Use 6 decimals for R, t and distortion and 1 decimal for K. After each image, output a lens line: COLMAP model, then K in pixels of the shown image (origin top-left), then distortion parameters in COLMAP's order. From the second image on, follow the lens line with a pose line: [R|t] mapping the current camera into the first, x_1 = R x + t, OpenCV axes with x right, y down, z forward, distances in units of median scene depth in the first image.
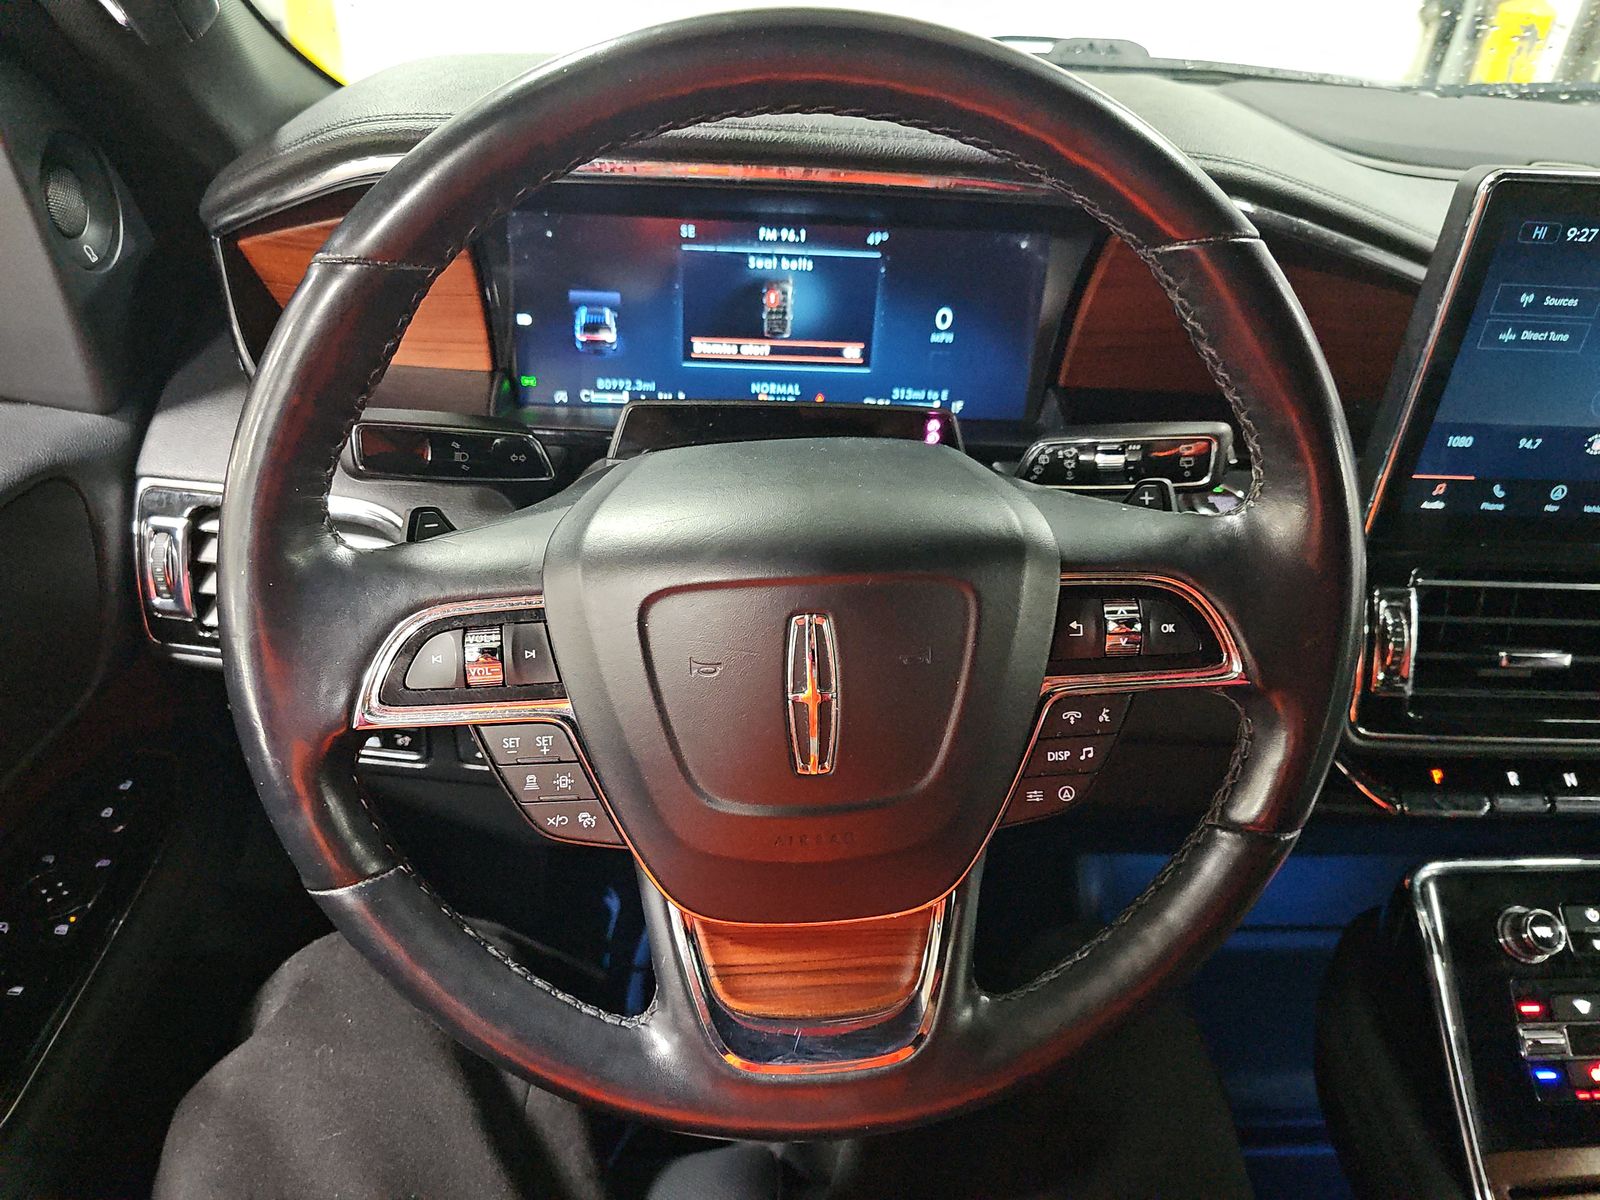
lens RADIAL K [[1029.8, 0, 808.3], [0, 1029.8, 596.7], [0, 0, 1]] dist [0.034475, -0.027940]
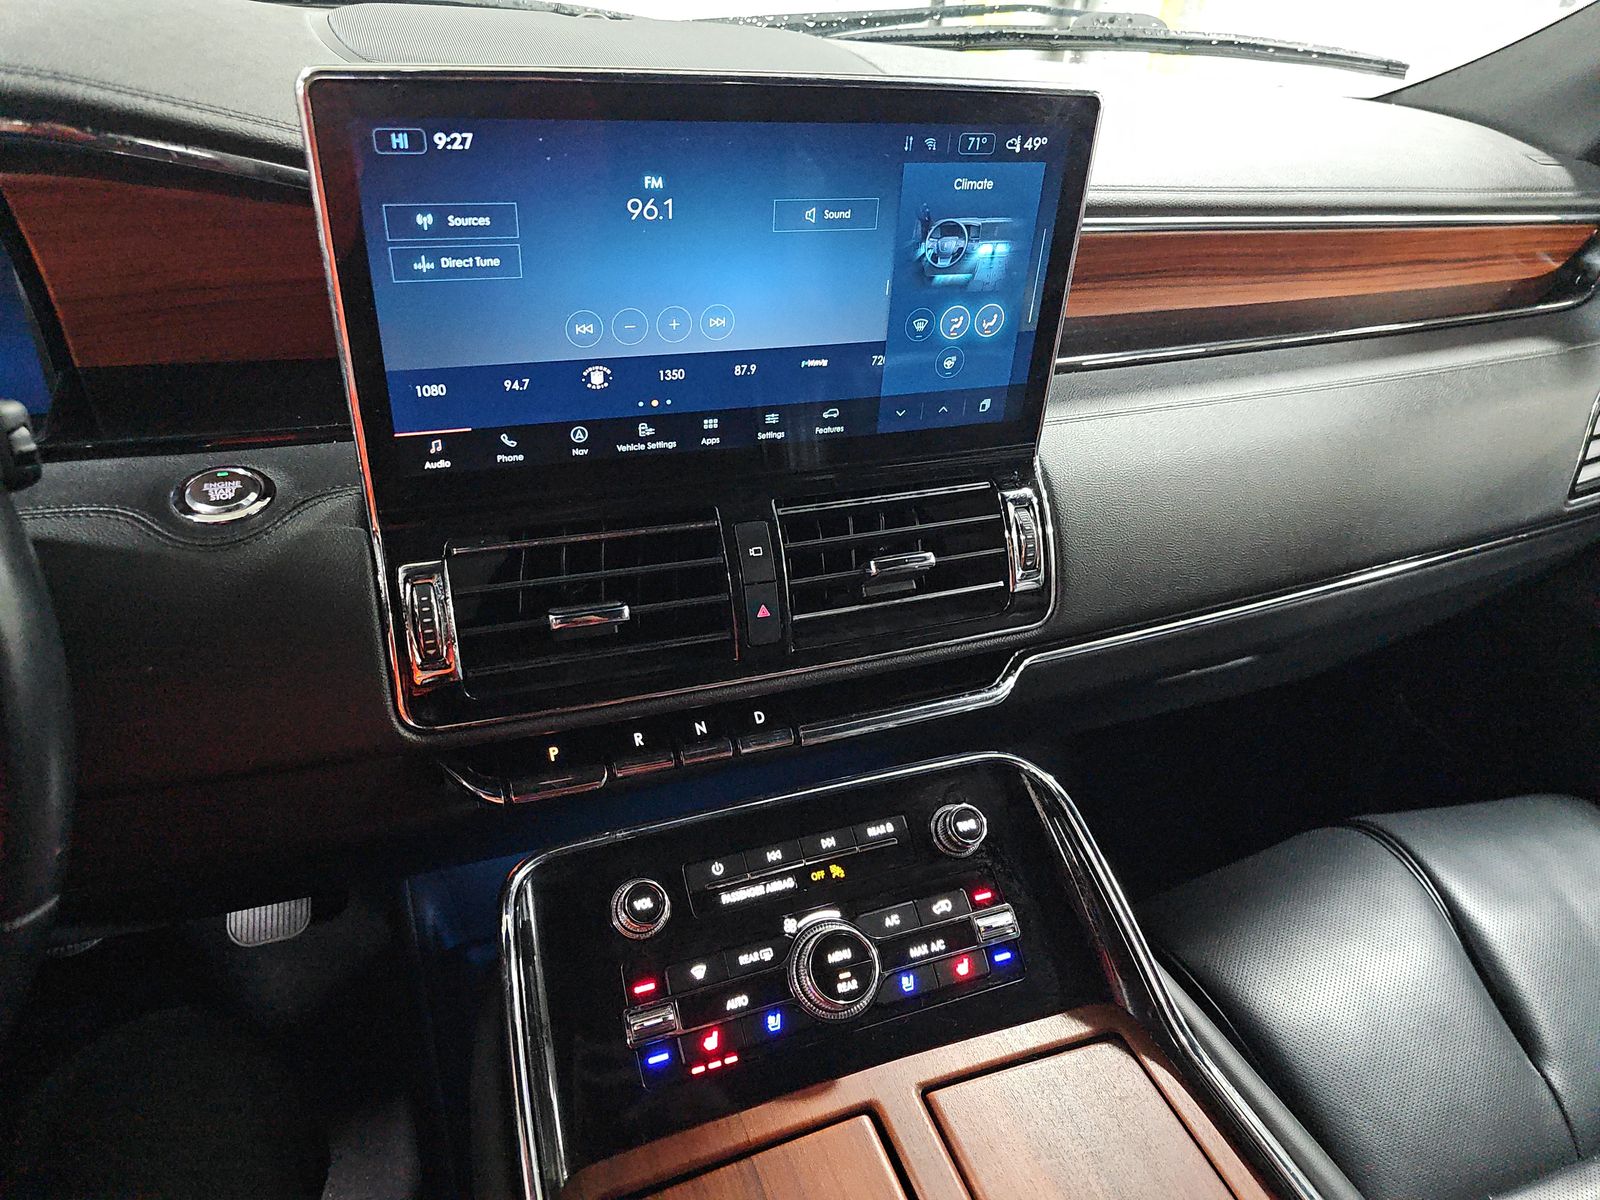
lens RADIAL K [[1029.8, 0, 786.3], [0, 1029.8, 593.3], [0, 0, 1]] dist [0.034475, -0.027940]
pose [[0.958954, -0.150945, 0.240046, 0.735609], [0.141494, 0.988341, 0.056236, 0.013601], [-0.245736, -0.019962, 0.969131, 0.088600]]
